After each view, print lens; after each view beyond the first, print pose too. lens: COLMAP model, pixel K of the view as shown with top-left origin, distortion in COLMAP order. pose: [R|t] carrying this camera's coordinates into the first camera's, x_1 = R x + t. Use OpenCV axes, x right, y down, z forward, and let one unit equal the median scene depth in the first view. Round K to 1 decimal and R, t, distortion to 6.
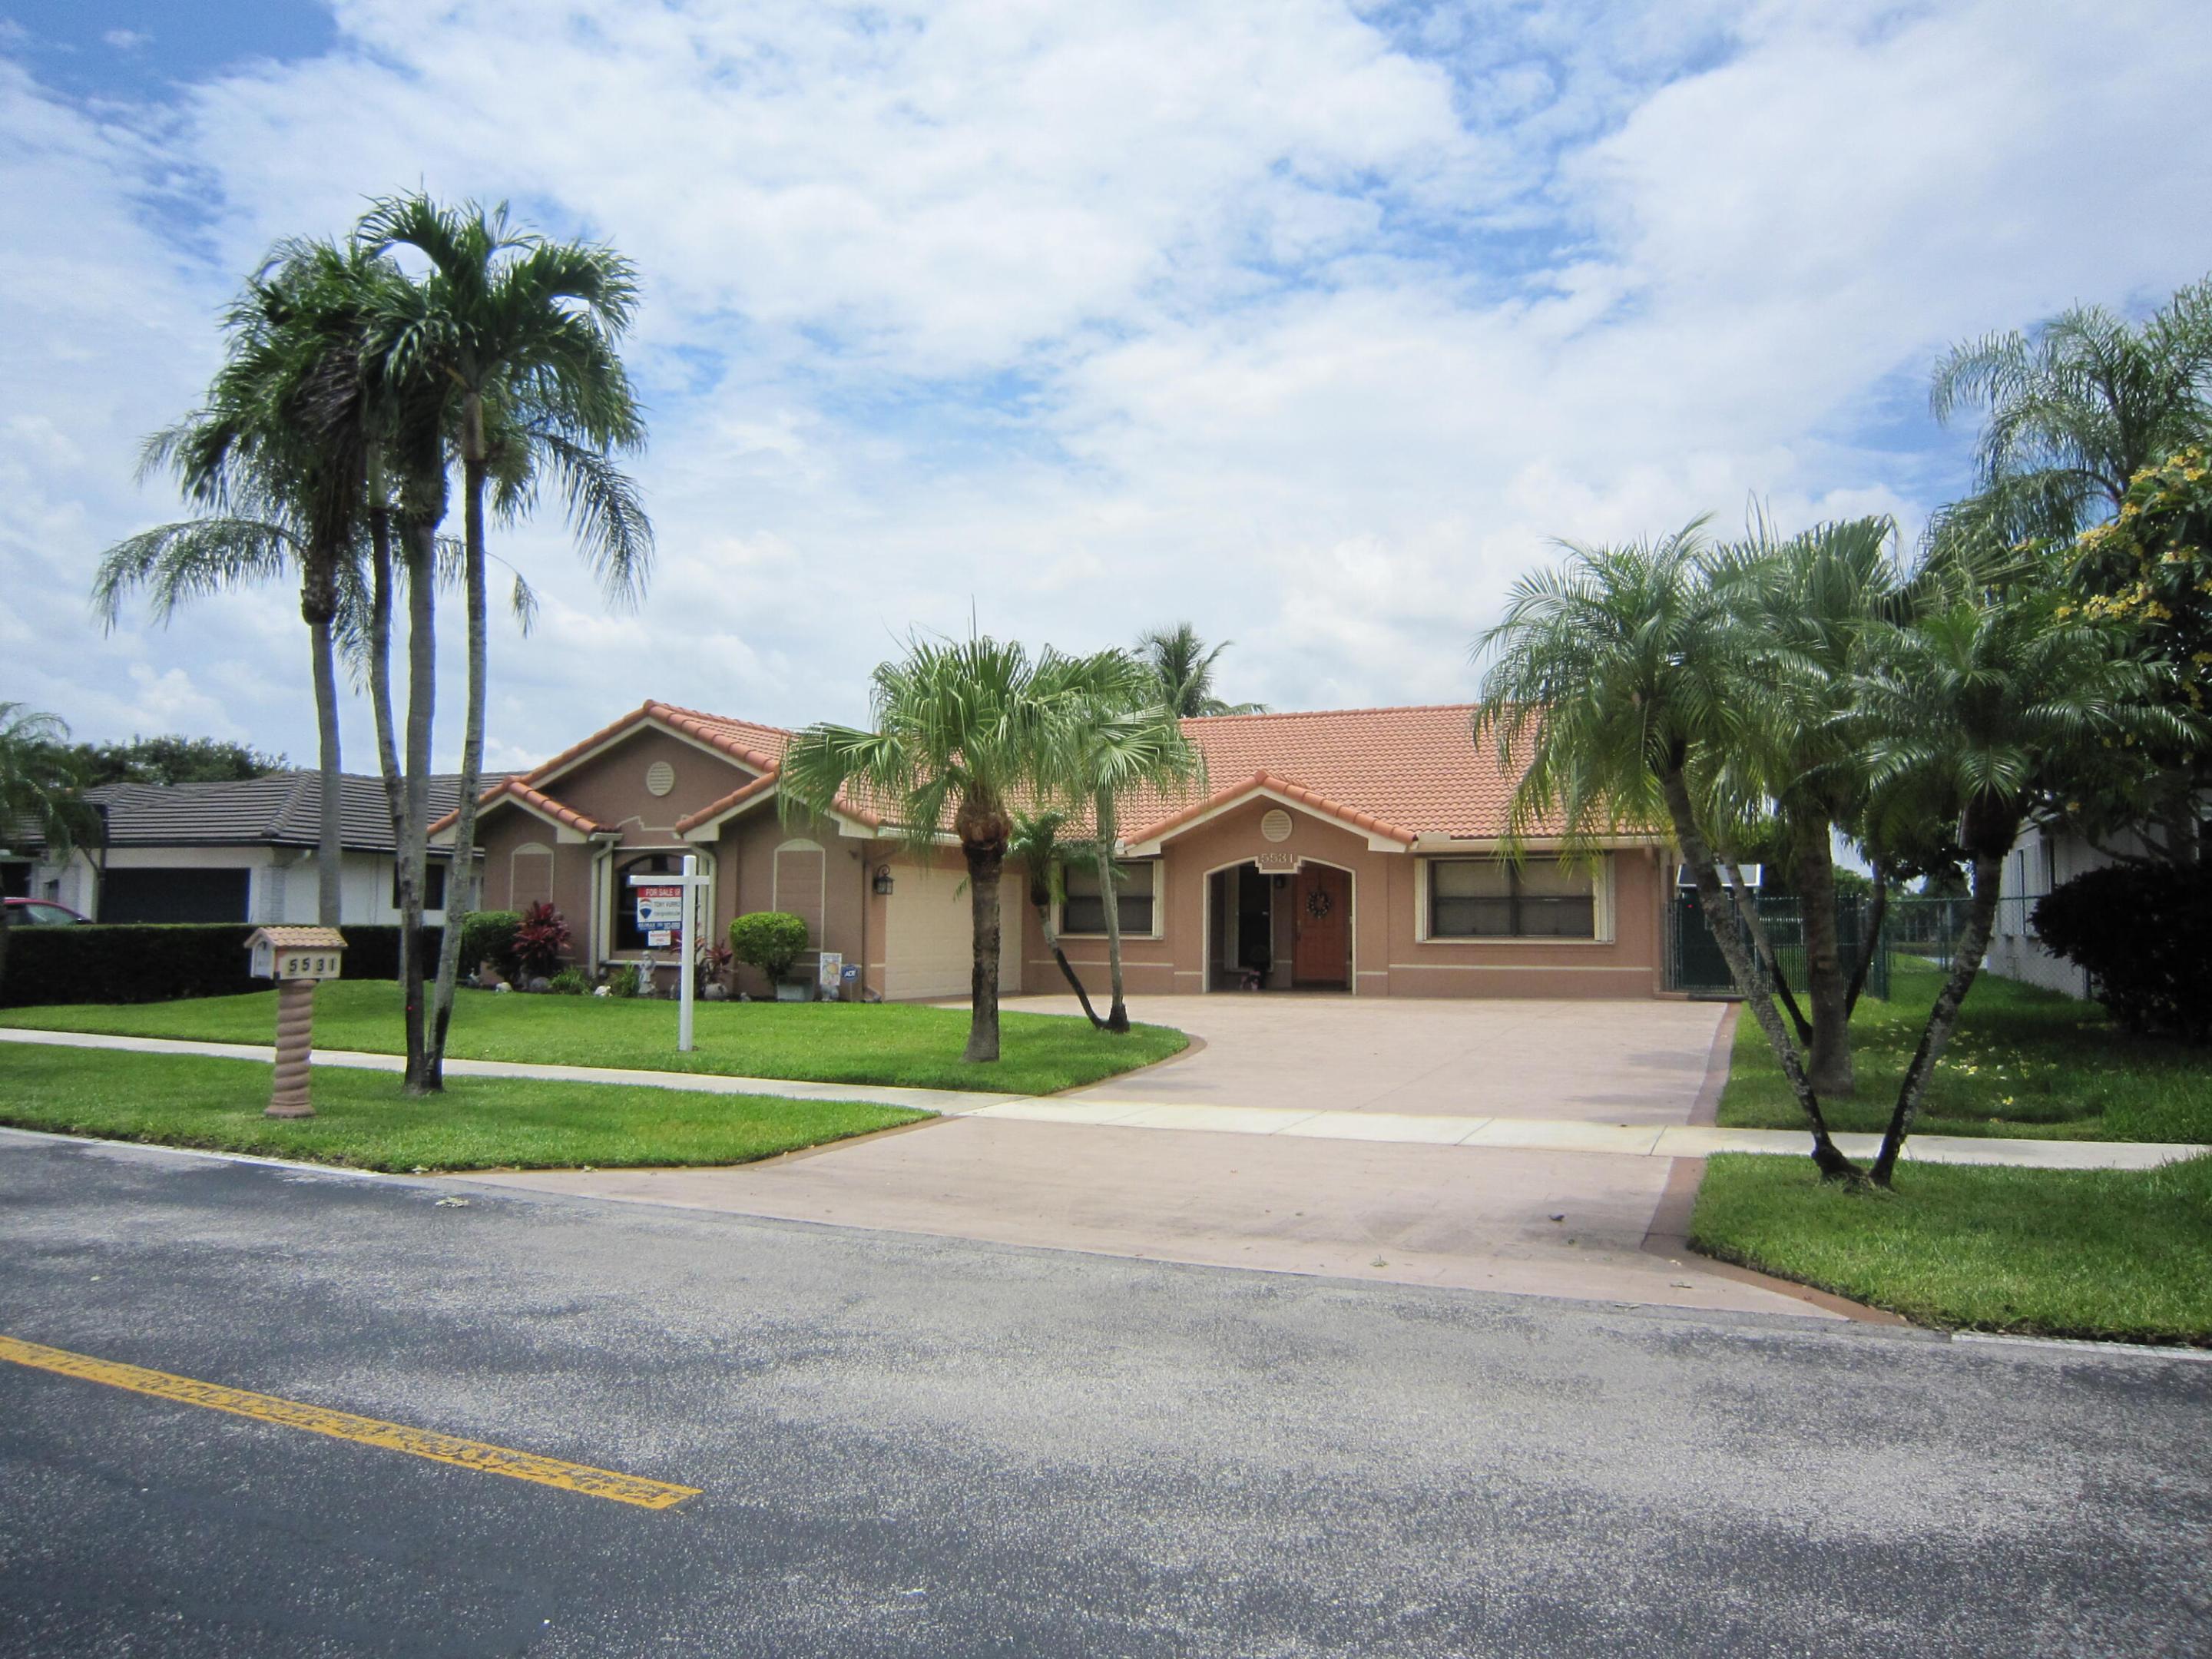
lens RADIAL K [[1587.3, 0, 1106.0], [0, 1587.3, 829.5], [0, 0, 1]] dist [-0.028630, -0.000371]
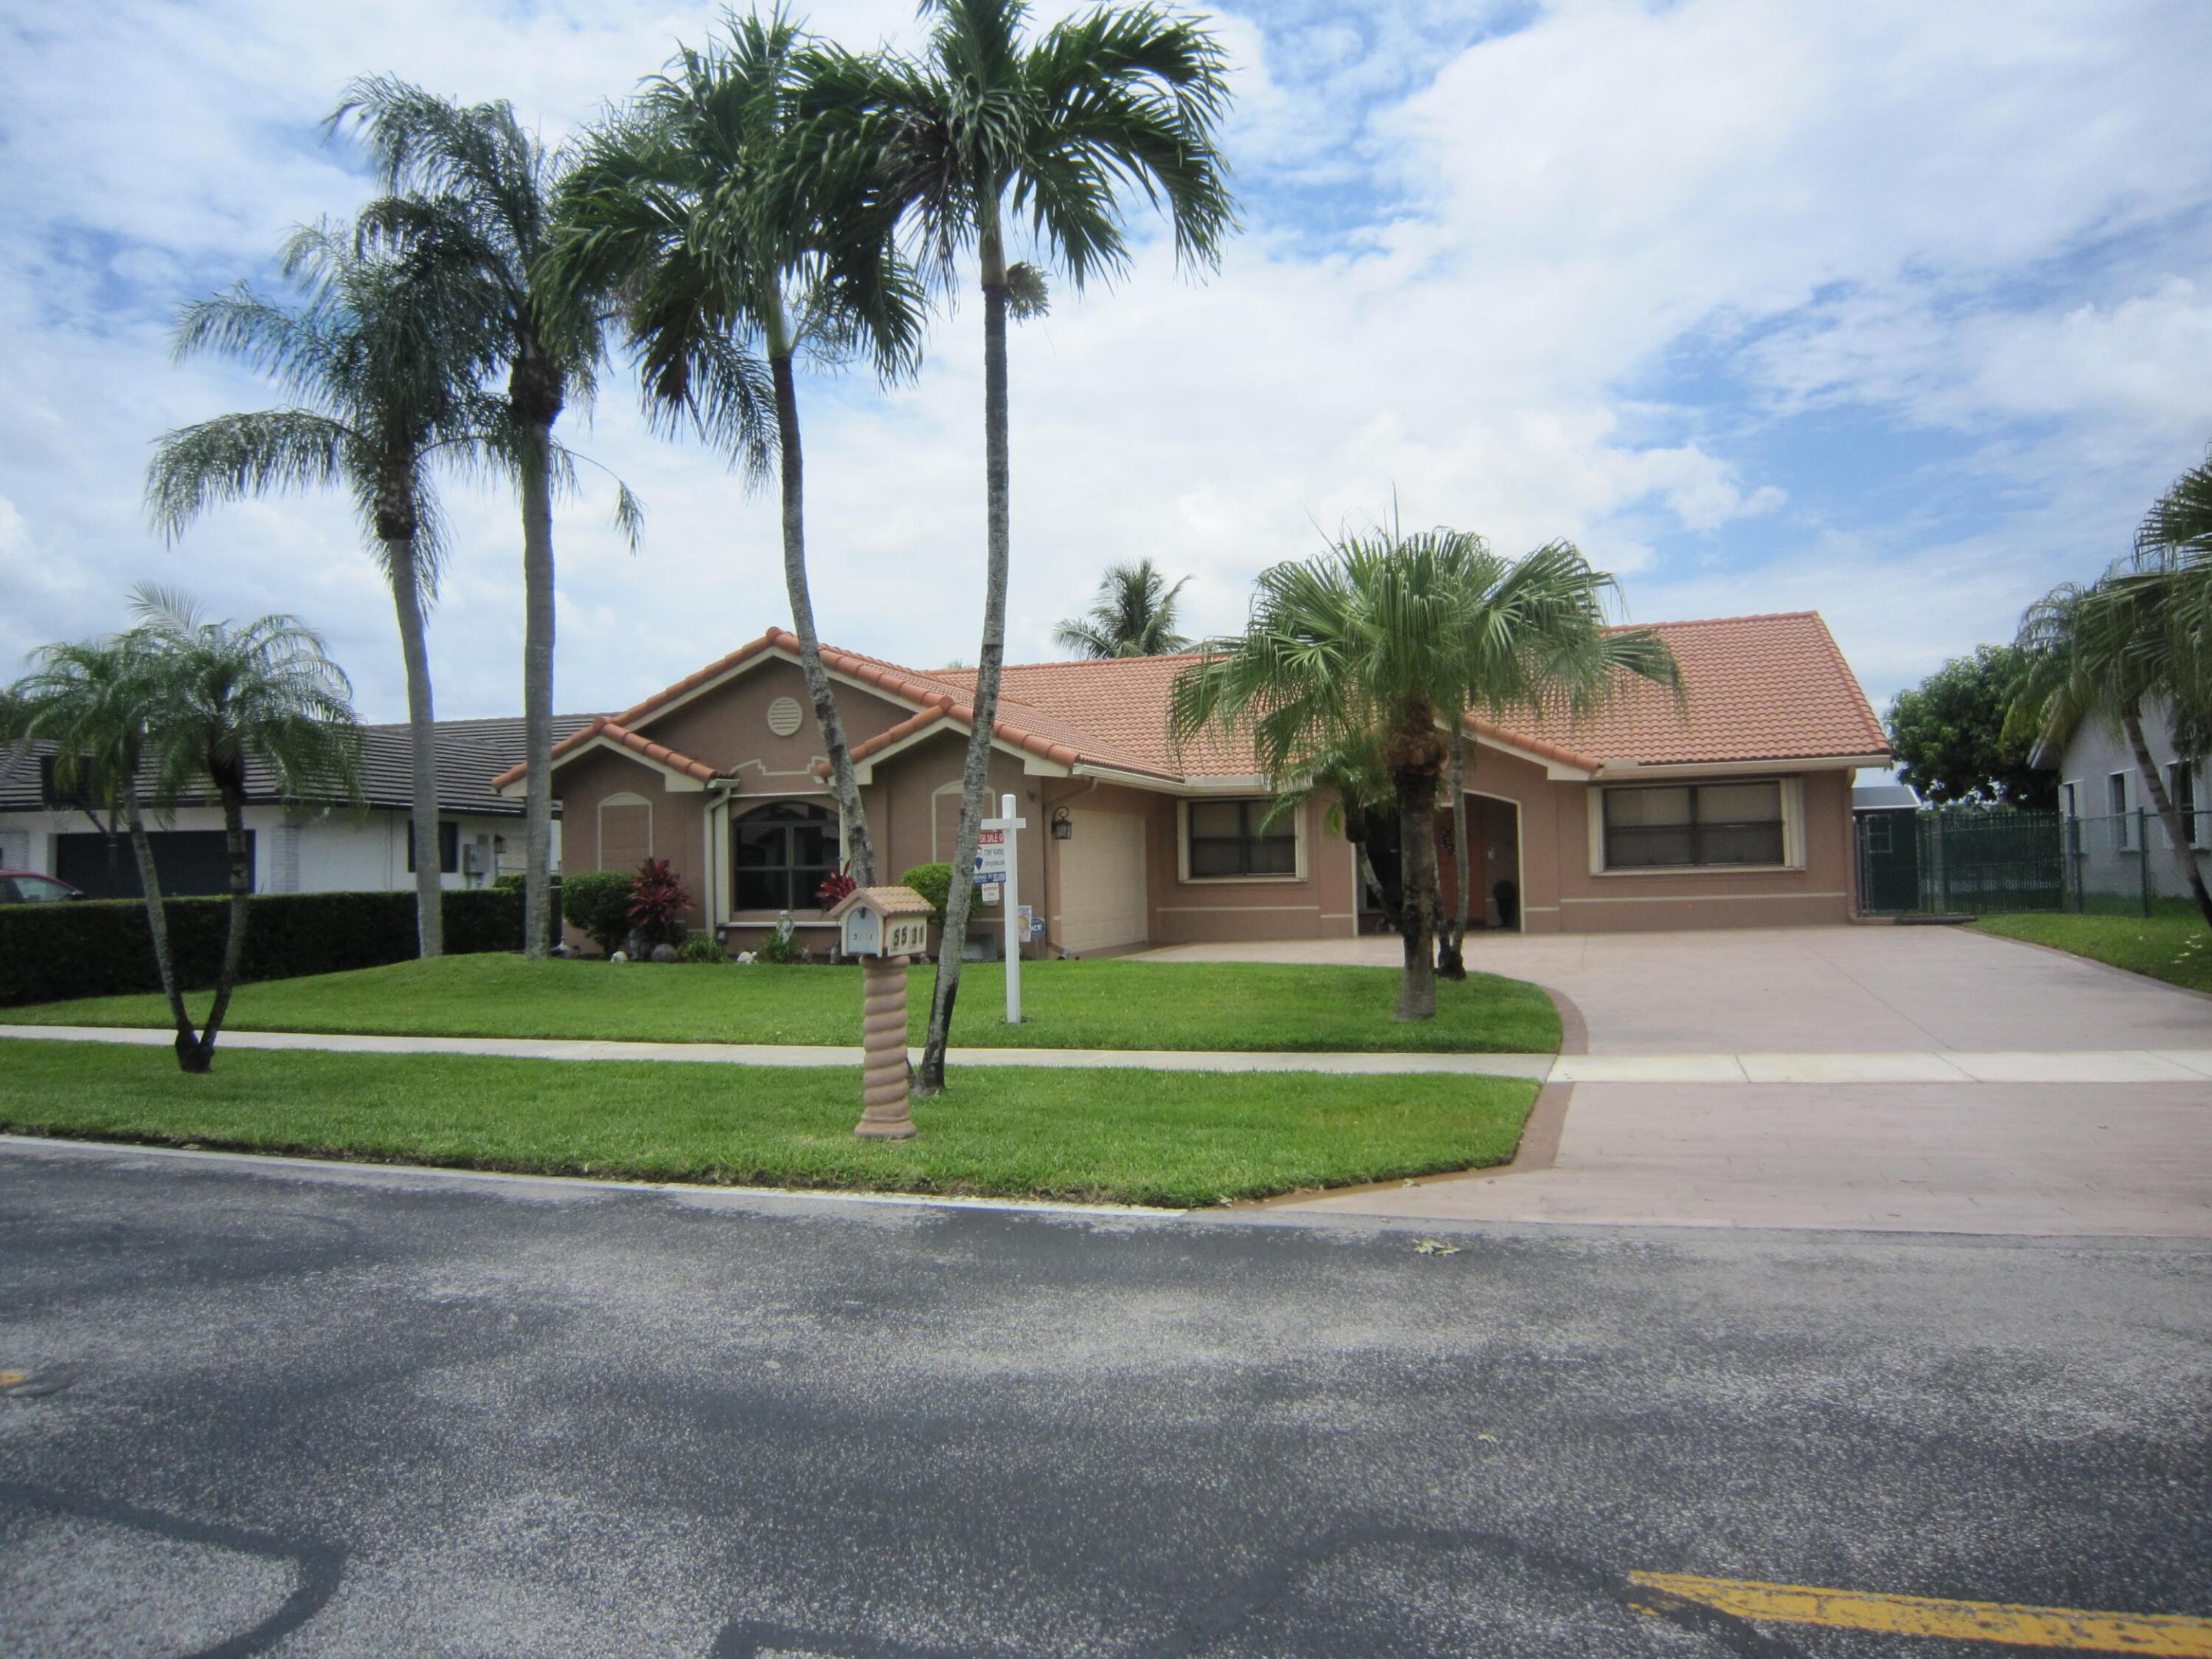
lens RADIAL K [[1568.3, 0, 1129.8], [0, 1568.3, 813.6], [0, 0, 1]] dist [-0.032935, -0.001463]
pose [[0.990682, -0.025001, 0.133881, -0.209011], [0.021861, 0.999452, 0.024867, 0.004765], [-0.134429, -0.021709, 0.990685, 0.102817]]
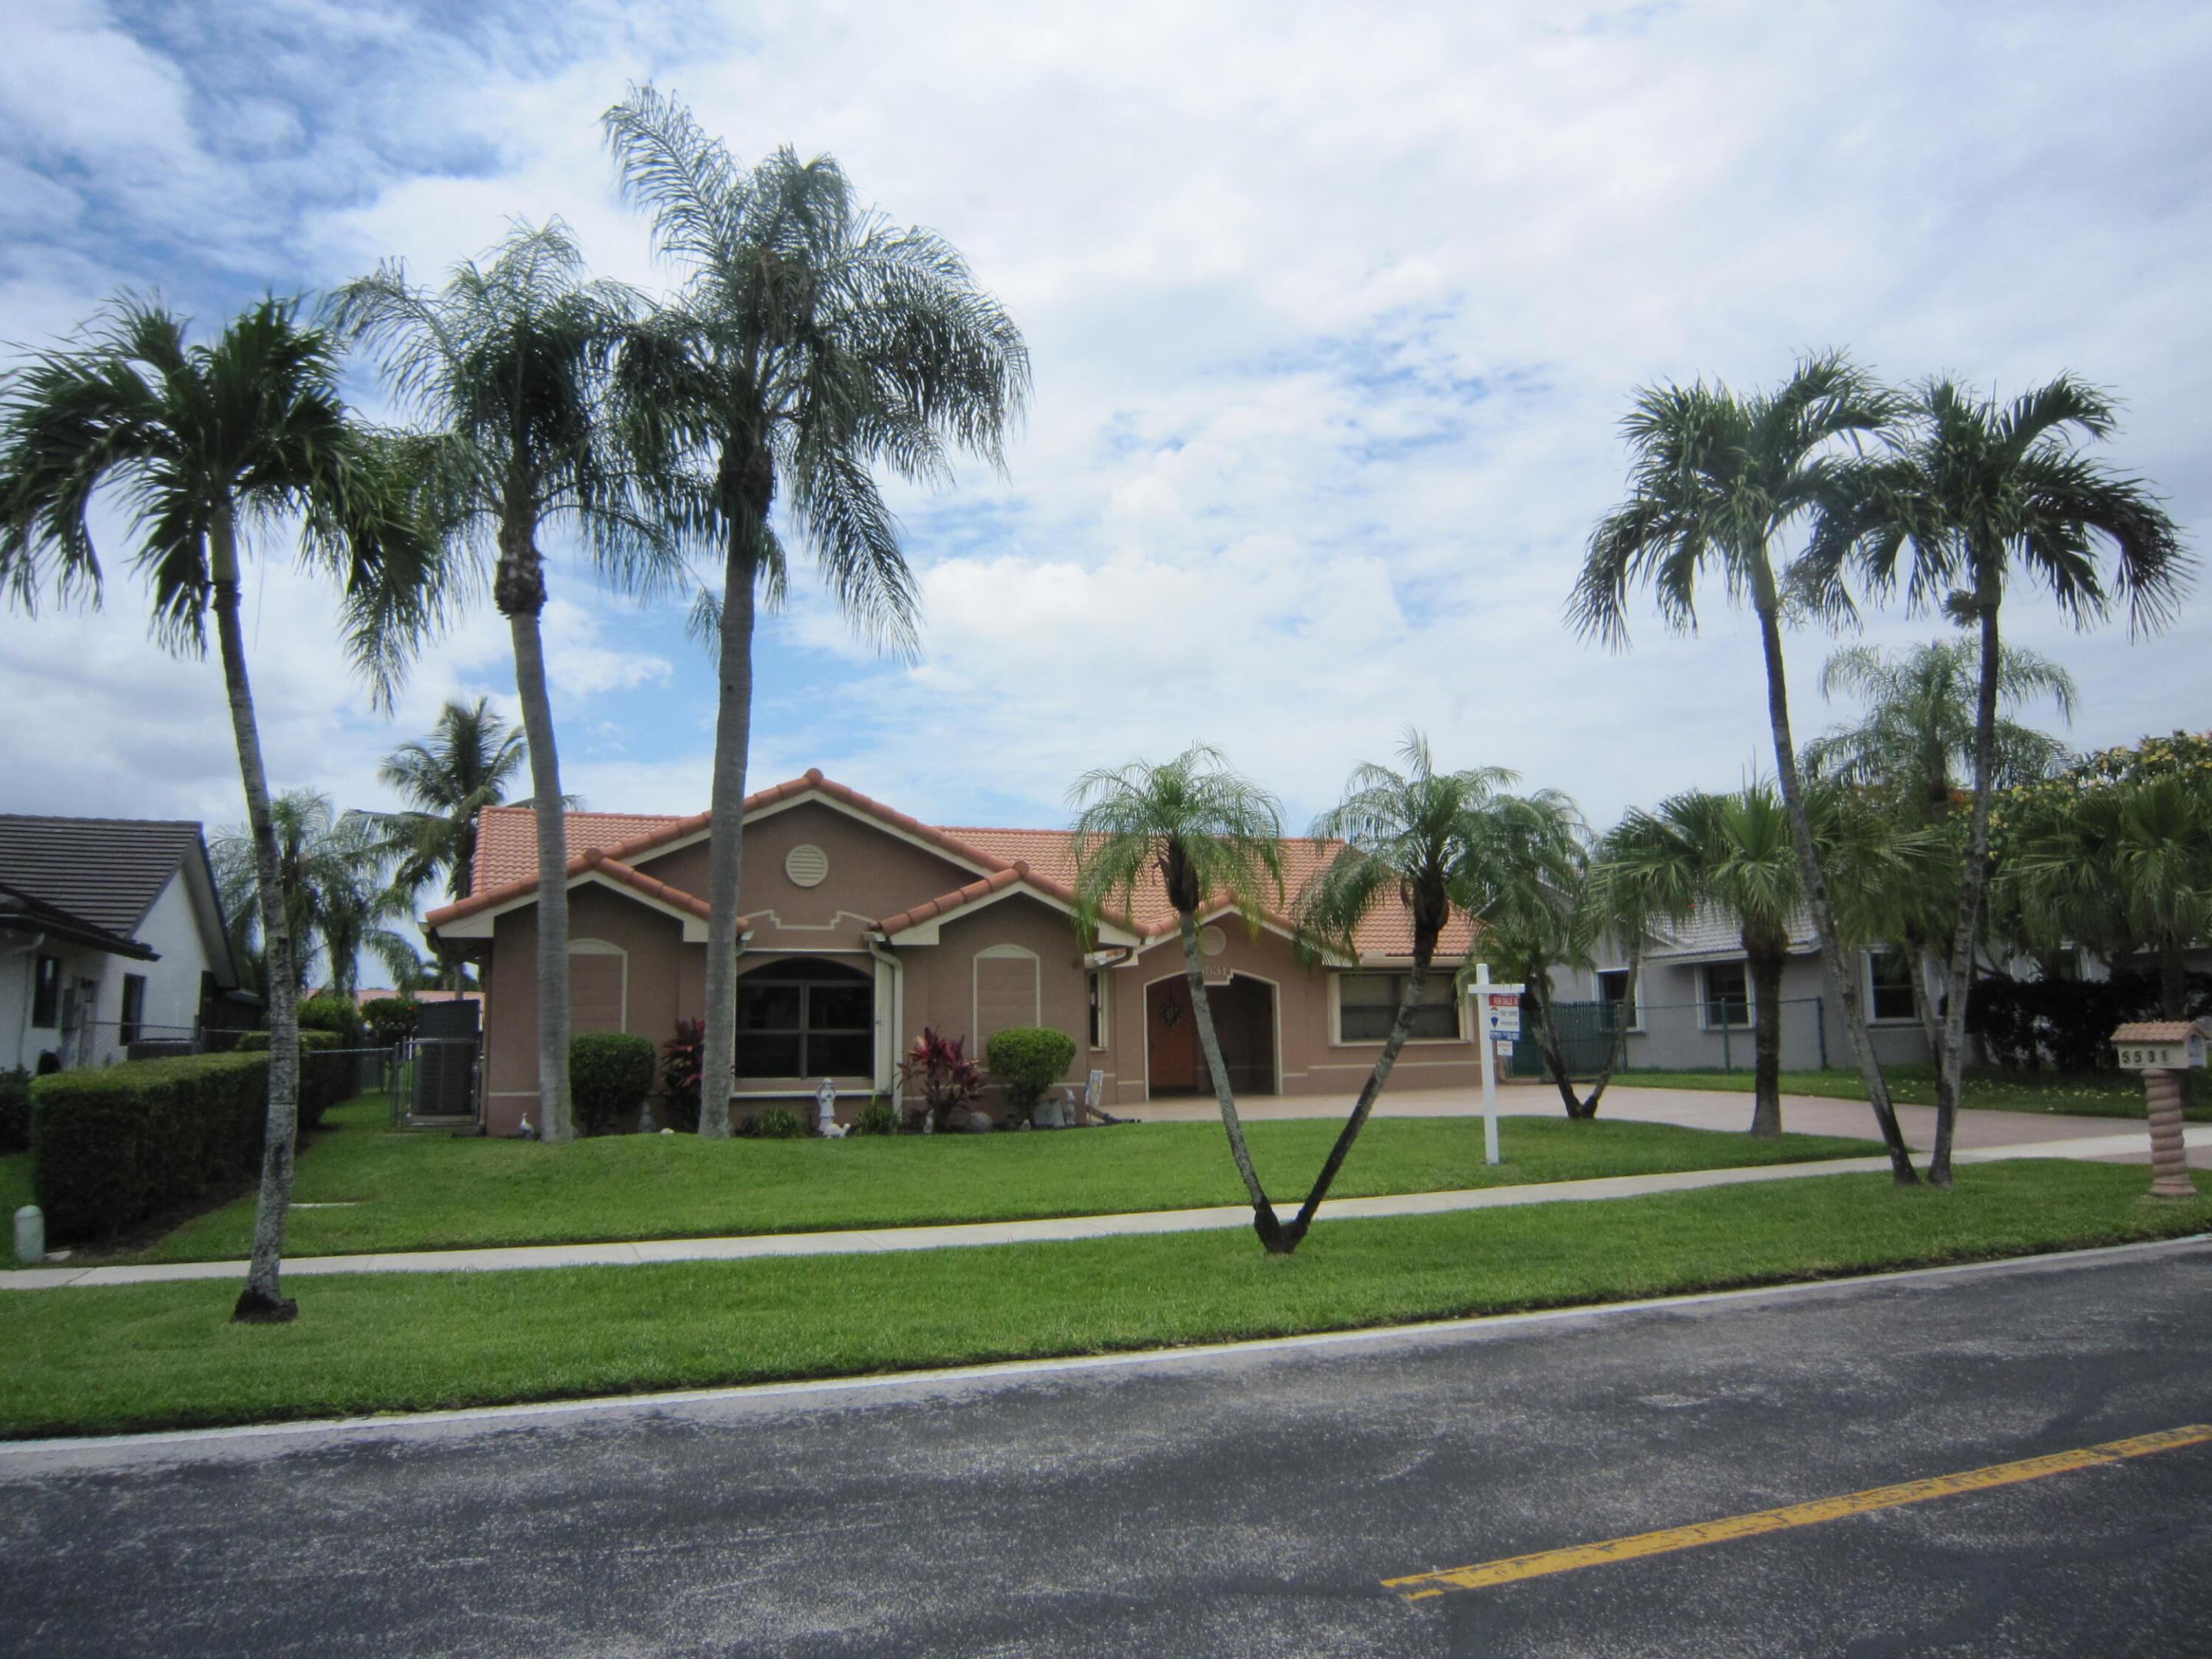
lens RADIAL K [[1630.0, 0, 1106.0], [0, 1630.0, 829.5], [0, 0, 1]] dist [-0.015102, -0.000050]
pose [[0.689377, 0.071597, 0.720856, -0.779569], [-0.019989, 0.996605, -0.079869, 0.013135], [-0.724127, 0.040651, 0.688467, 0.313060]]
